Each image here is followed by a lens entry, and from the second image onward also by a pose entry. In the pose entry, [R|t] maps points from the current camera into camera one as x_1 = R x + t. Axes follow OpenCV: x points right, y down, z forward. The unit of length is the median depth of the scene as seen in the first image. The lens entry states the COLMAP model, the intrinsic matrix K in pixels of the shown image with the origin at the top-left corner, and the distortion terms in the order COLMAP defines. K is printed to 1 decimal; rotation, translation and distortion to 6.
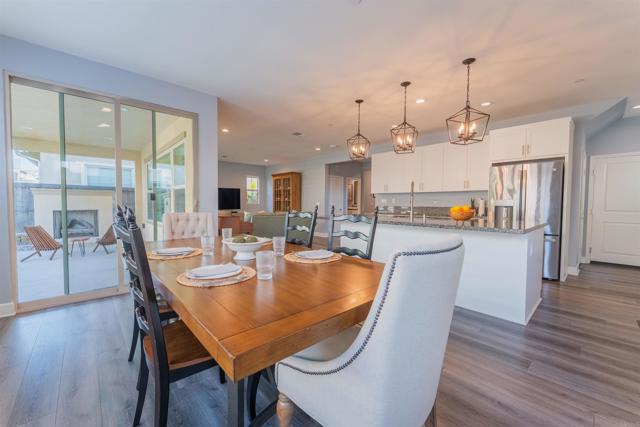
lens RADIAL K [[257.5, 0, 320.0], [0, 257.5, 213.5], [0, 0, 1]] dist [0.000523, 0.000166]
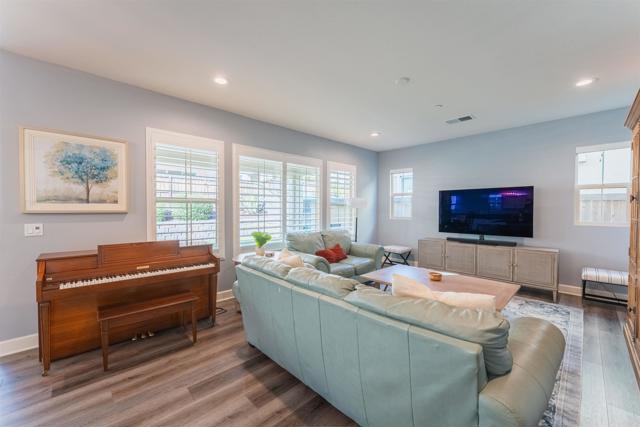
lens RADIAL K [[257.5, 0, 320.0], [0, 257.5, 213.5], [0, 0, 1]] dist [0.000523, 0.000166]
pose [[0.029186, 0.013798, -0.999479, 0.146938], [-0.039796, 0.999128, 0.012631, -0.089127], [0.998782, 0.039406, 0.029709, 1.299183]]
